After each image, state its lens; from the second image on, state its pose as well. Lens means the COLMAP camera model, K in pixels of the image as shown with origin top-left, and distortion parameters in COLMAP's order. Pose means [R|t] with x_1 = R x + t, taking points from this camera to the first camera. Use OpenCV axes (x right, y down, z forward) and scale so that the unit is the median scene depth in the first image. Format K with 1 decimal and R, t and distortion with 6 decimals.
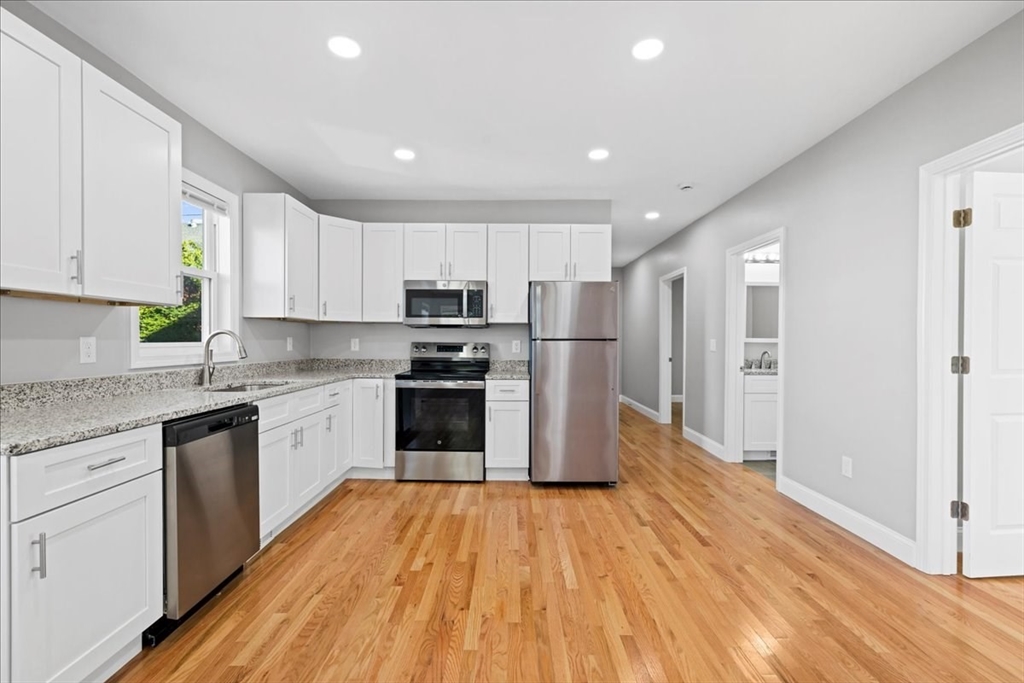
lens RADIAL K [[453.2, 0, 512.0], [0, 453.2, 341.5], [0, 0, 1]] dist [0.000086, -0.000019]
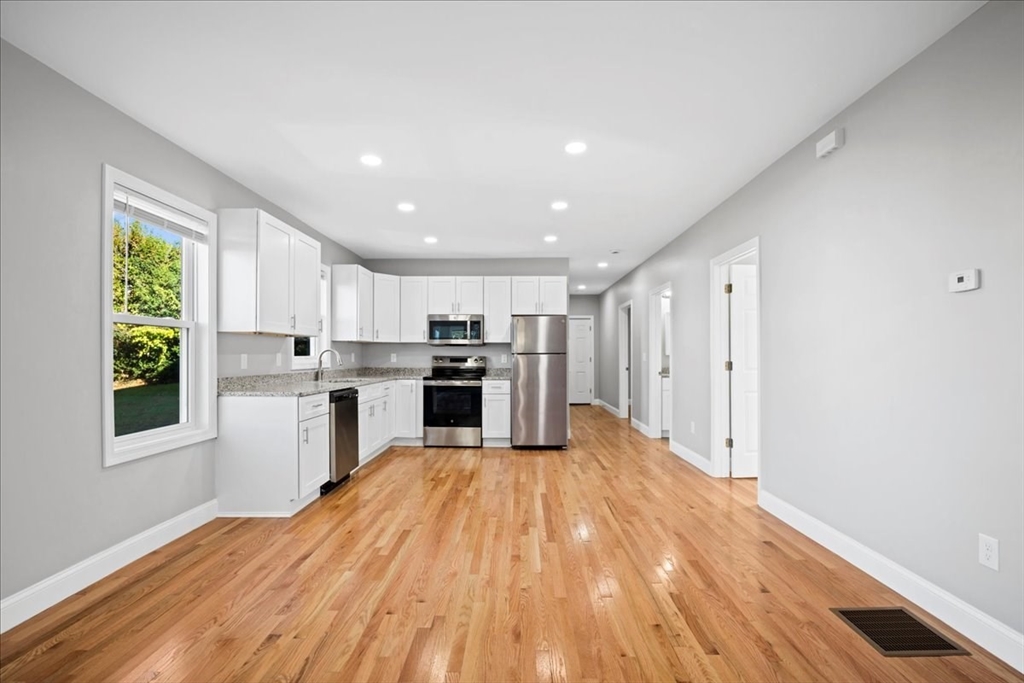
lens RADIAL K [[458.8, 0, 515.3], [0, 458.8, 349.3], [0, 0, 1]] dist [0.000431, 0.000040]
pose [[0.999950, -0.004563, -0.008882, 0.068059], [0.004428, 0.999876, -0.015109, 0.004354], [0.008950, 0.015069, 0.999846, -0.548433]]
